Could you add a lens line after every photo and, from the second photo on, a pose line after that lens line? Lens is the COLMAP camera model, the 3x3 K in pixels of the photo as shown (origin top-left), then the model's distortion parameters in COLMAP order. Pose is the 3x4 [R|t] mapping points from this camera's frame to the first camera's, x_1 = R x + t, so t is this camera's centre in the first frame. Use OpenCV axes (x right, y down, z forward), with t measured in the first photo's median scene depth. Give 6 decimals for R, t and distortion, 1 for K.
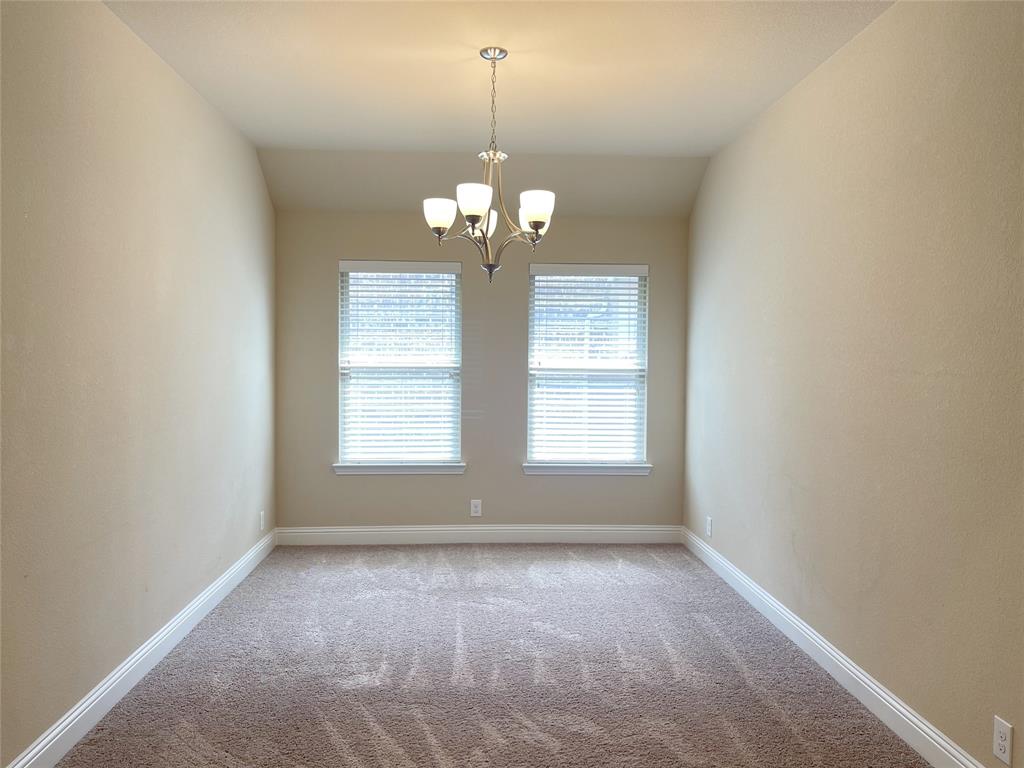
lens RADIAL K [[774.0, 0, 511.6], [0, 774.0, 385.9], [0, 0, 1]] dist [0.011424, -0.001268]
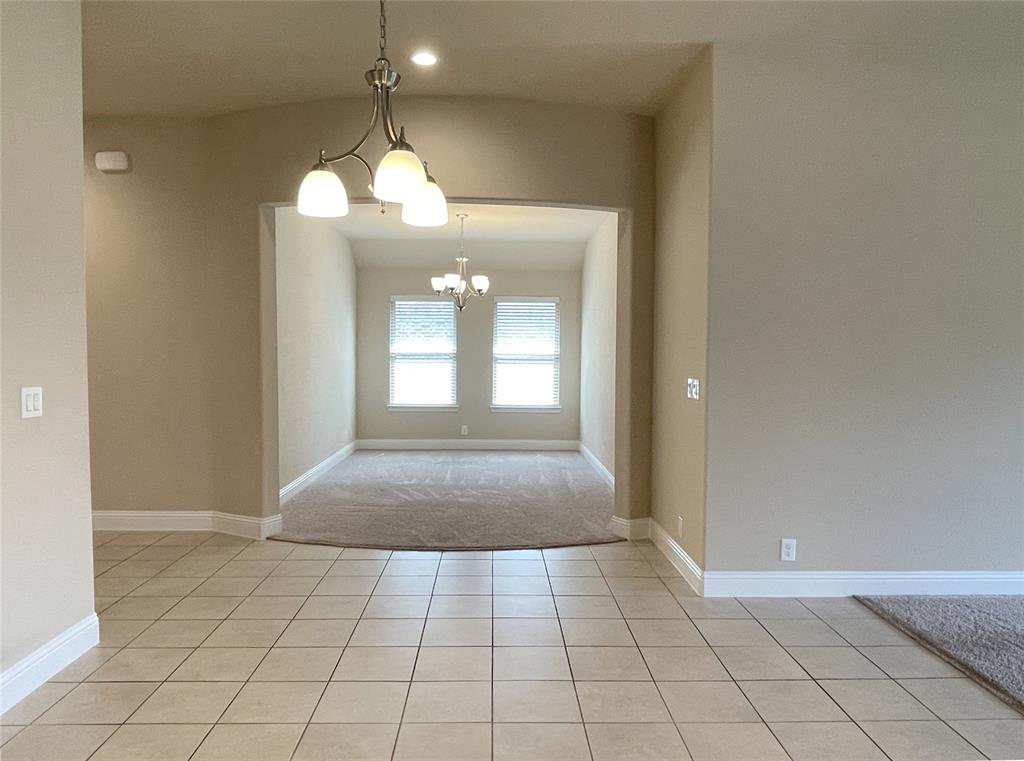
lens RADIAL K [[685.1, 0, 510.6], [0, 685.1, 378.6], [0, 0, 1]] dist [-0.013415, -0.001404]
pose [[0.999744, 0.000326, -0.022644, 0.102689], [-0.000234, 0.999992, 0.004057, 0.030373], [0.022645, -0.004050, 0.999735, -0.634740]]
